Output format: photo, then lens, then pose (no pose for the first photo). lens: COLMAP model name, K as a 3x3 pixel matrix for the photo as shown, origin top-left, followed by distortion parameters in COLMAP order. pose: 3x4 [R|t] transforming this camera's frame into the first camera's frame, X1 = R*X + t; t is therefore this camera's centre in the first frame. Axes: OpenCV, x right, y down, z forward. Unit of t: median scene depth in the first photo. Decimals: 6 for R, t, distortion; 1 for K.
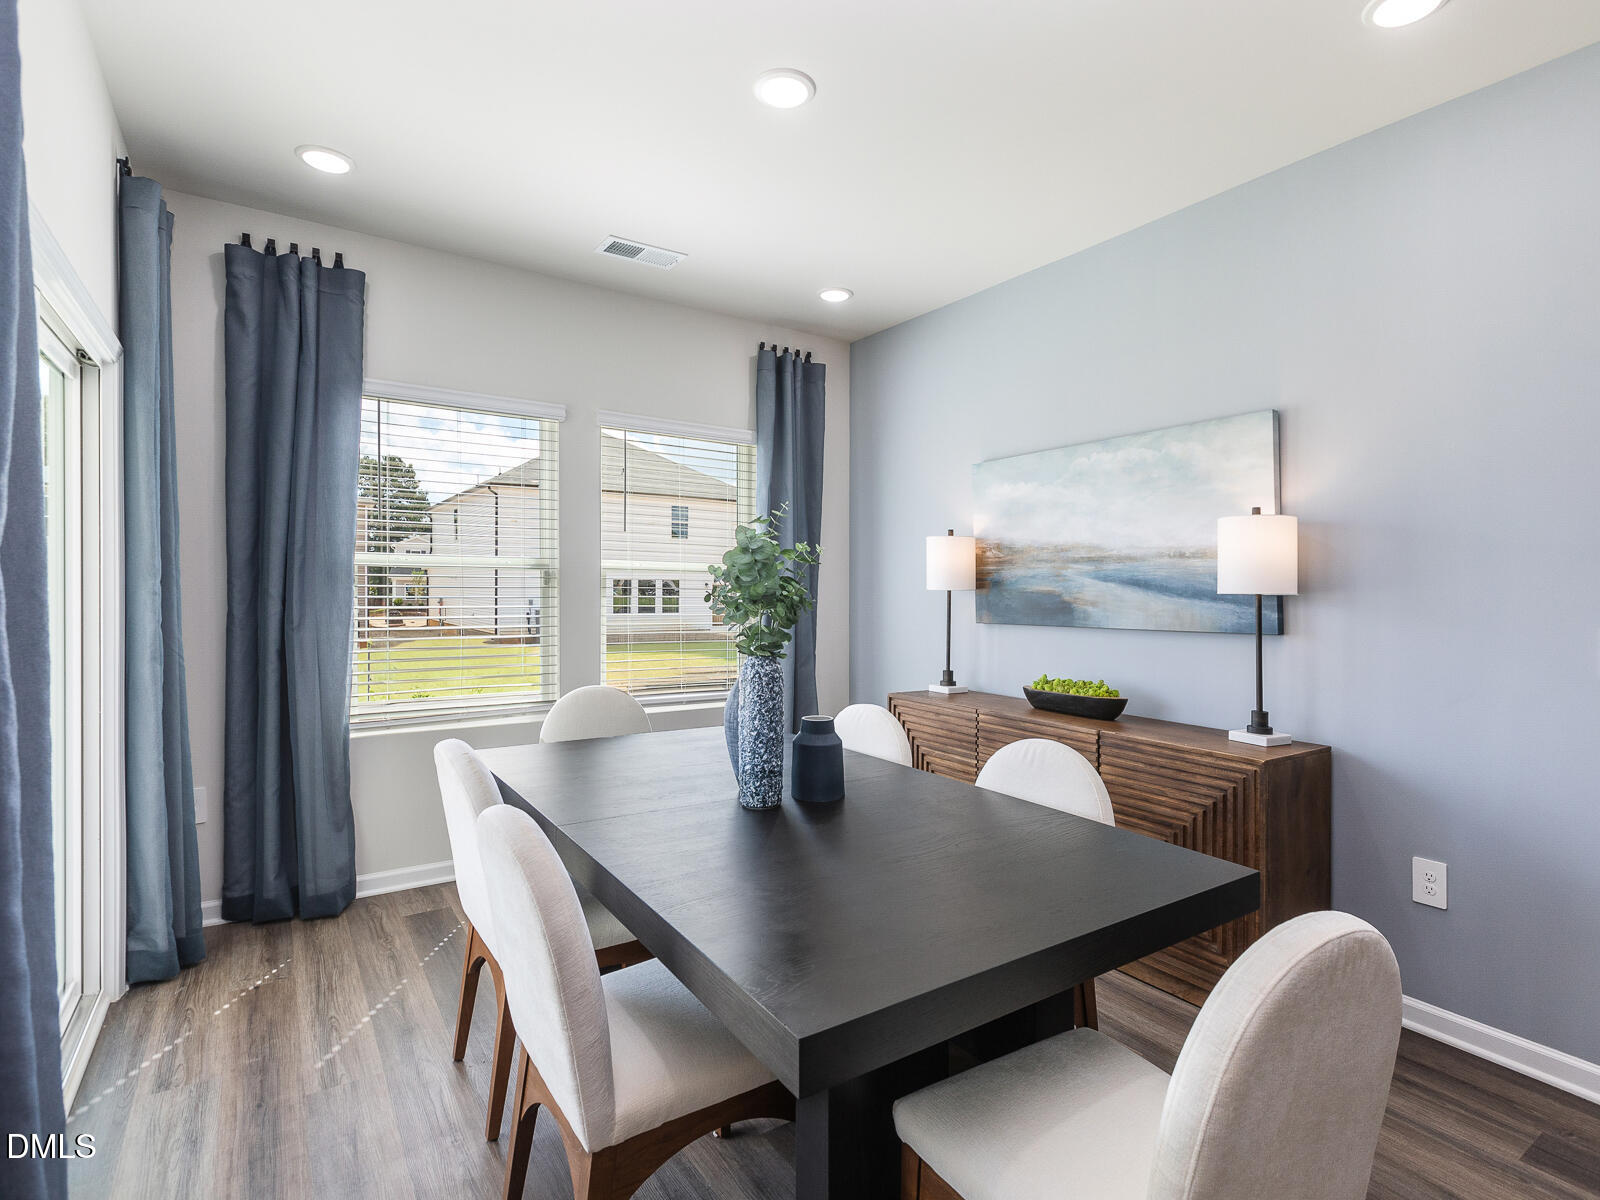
lens RADIAL K [[795.2, 0, 807.8], [0, 795.2, 590.7], [0, 0, 1]] dist [-0.001083, 0.000262]
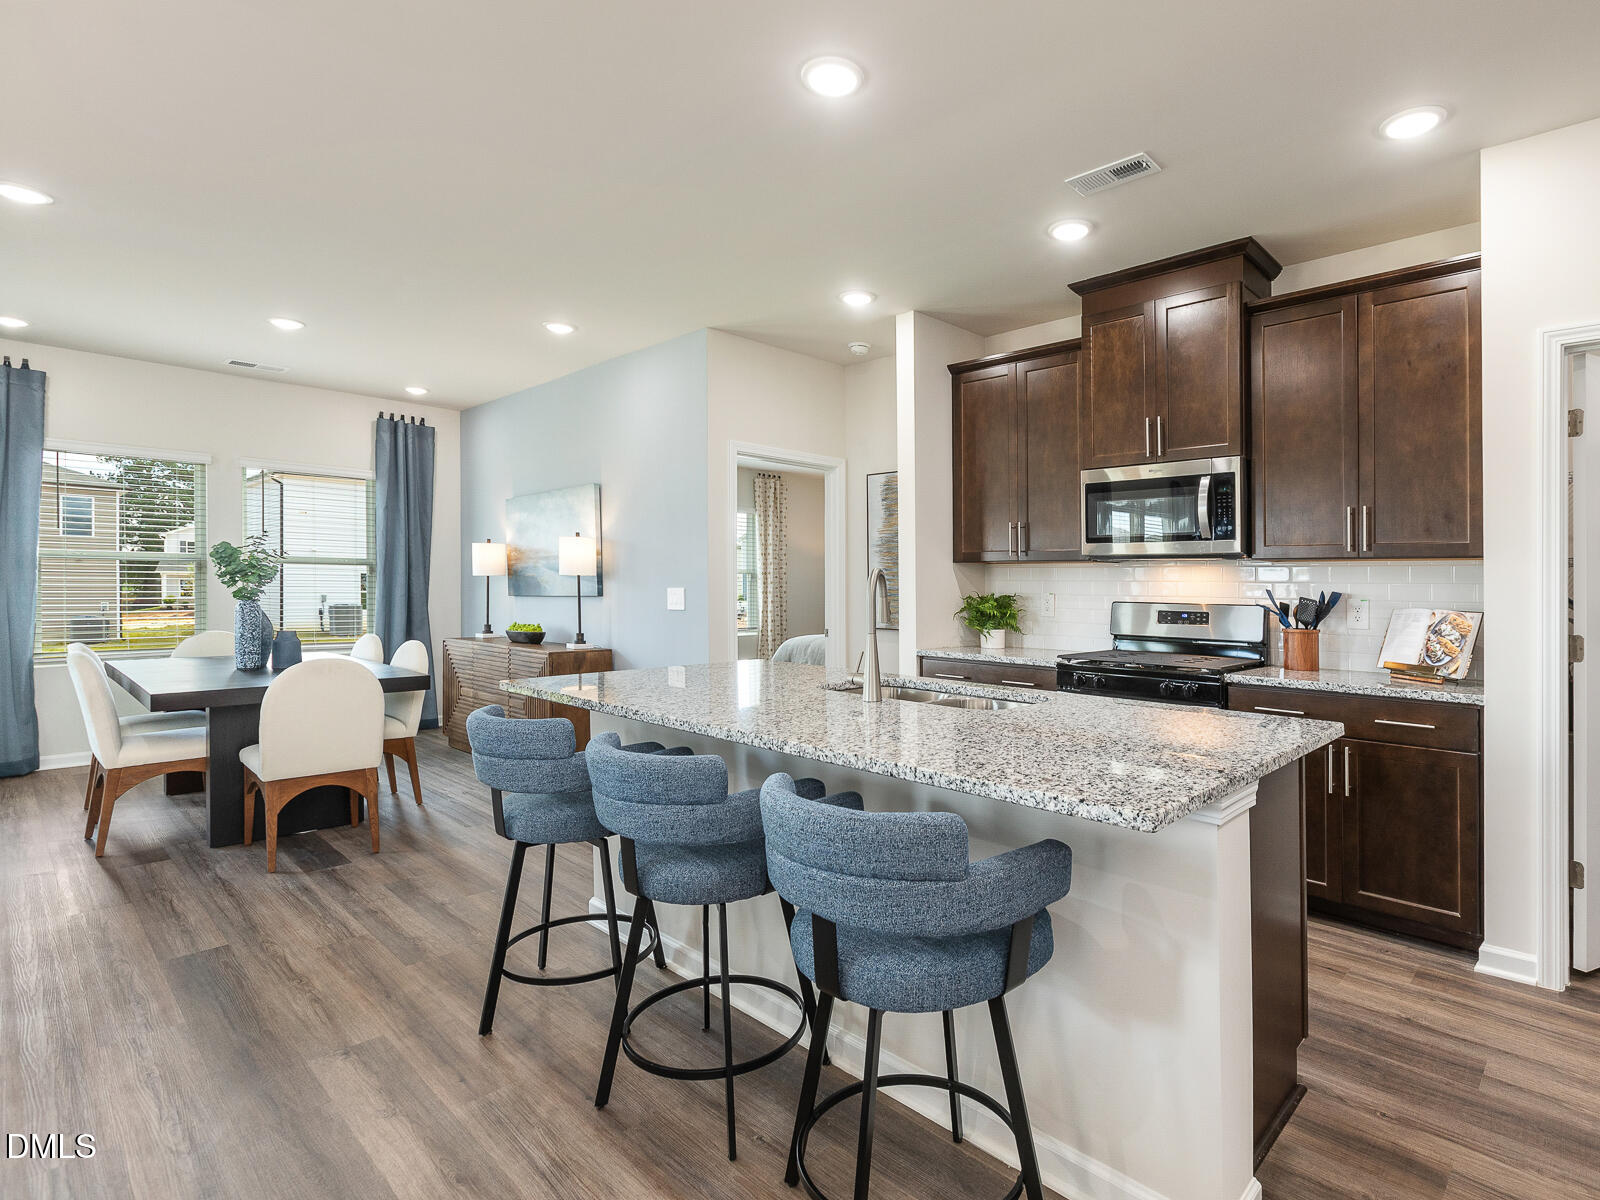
lens RADIAL K [[720.5, 0, 803.7], [0, 720.5, 584.0], [0, 0, 1]] dist [-0.003027, -0.000846]
pose [[0.968526, -0.000098, 0.248914, 0.540317], [0.000901, 0.999995, -0.003112, 0.026867], [-0.248912, 0.003238, 0.968521, -0.744530]]
